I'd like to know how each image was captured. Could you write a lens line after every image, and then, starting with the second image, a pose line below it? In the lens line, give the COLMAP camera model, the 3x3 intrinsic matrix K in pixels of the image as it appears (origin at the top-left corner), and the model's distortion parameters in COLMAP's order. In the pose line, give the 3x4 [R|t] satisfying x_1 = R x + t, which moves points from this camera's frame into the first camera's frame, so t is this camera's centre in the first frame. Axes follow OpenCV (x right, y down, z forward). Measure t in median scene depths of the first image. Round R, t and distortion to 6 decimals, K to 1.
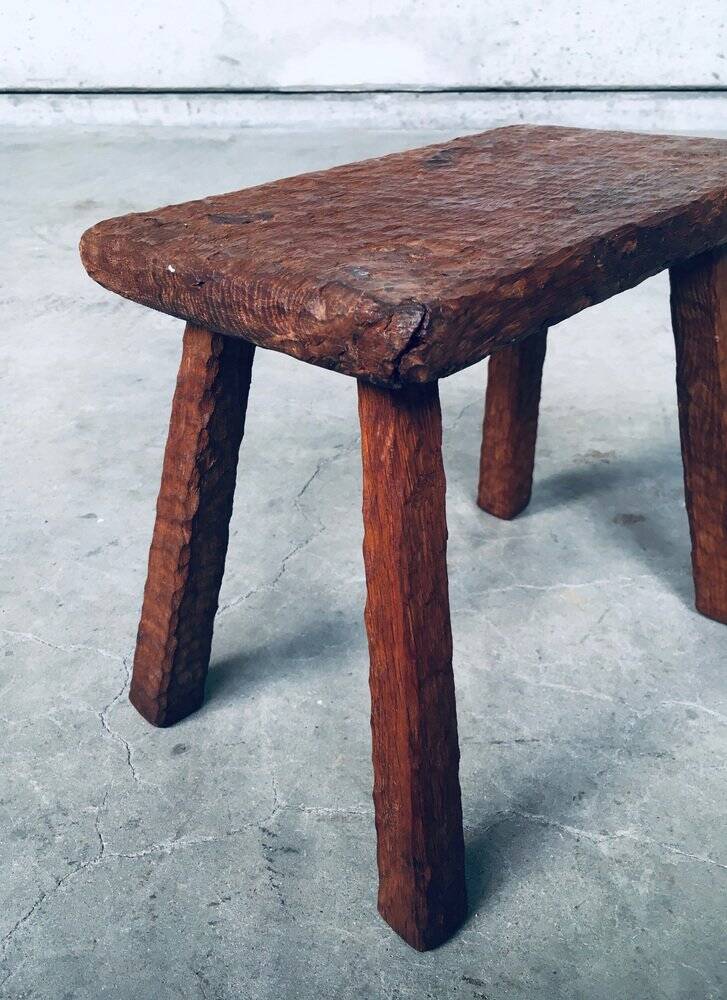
lens RADIAL K [[884.0, 0, 334.2], [0, 884.0, 482.8], [0, 0, 1]] dist [0.073503, -0.109799]
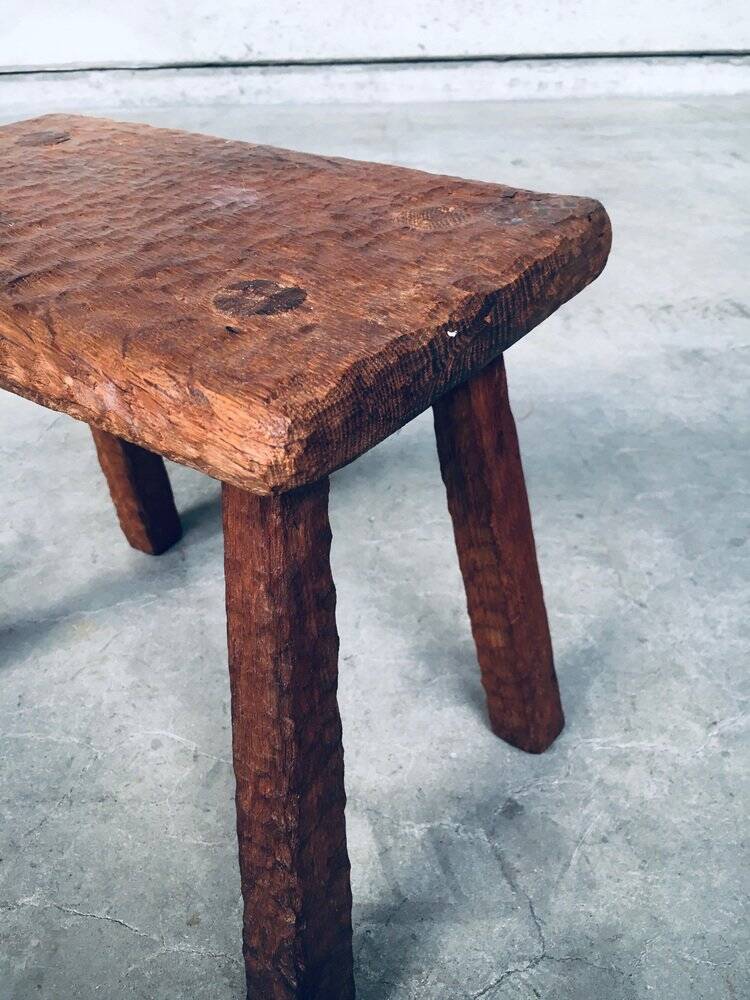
lens RADIAL K [[850.6, 0, 370.4], [0, 850.6, 518.4], [0, 0, 1]] dist [0.067805, -0.112809]
pose [[0.974904, -0.120797, 0.187003, 0.372825], [0.107039, 0.990865, 0.082034, -0.023728], [-0.195204, -0.059959, 0.978928, 0.057359]]
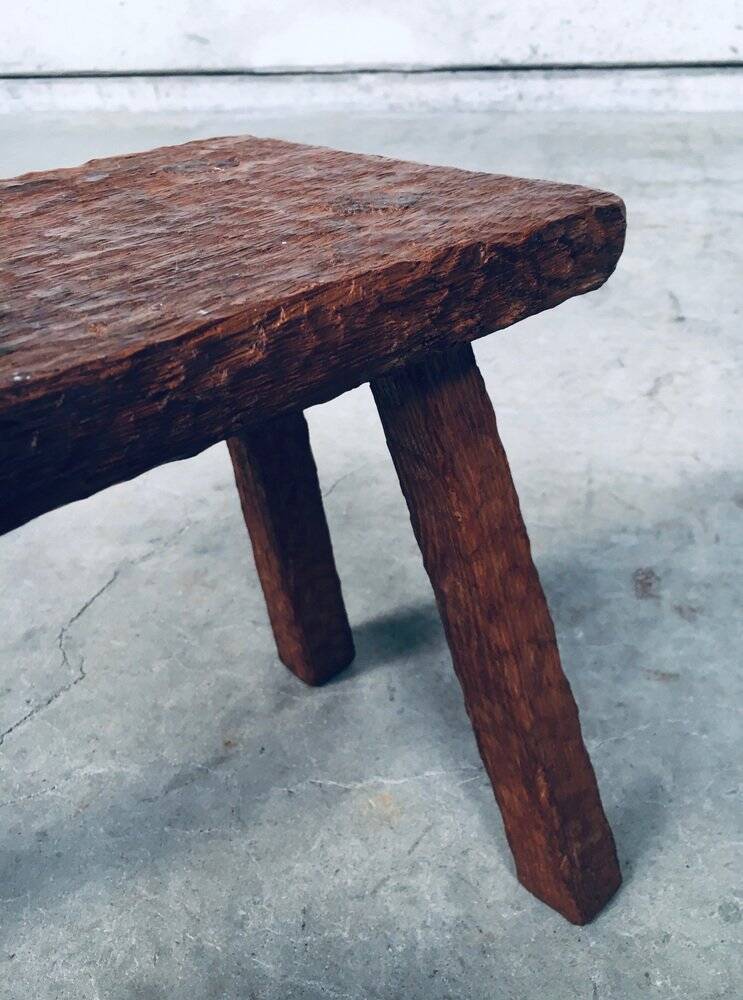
lens RADIAL K [[893.8, 0, 391.0], [0, 893.8, 493.5], [0, 0, 1]] dist [0.068181, -0.108444]
pose [[0.999937, -0.011020, -0.001966, 0.253685], [0.011063, 0.999664, 0.023456, -0.117877], [0.001707, -0.023477, 0.999723, 0.280683]]
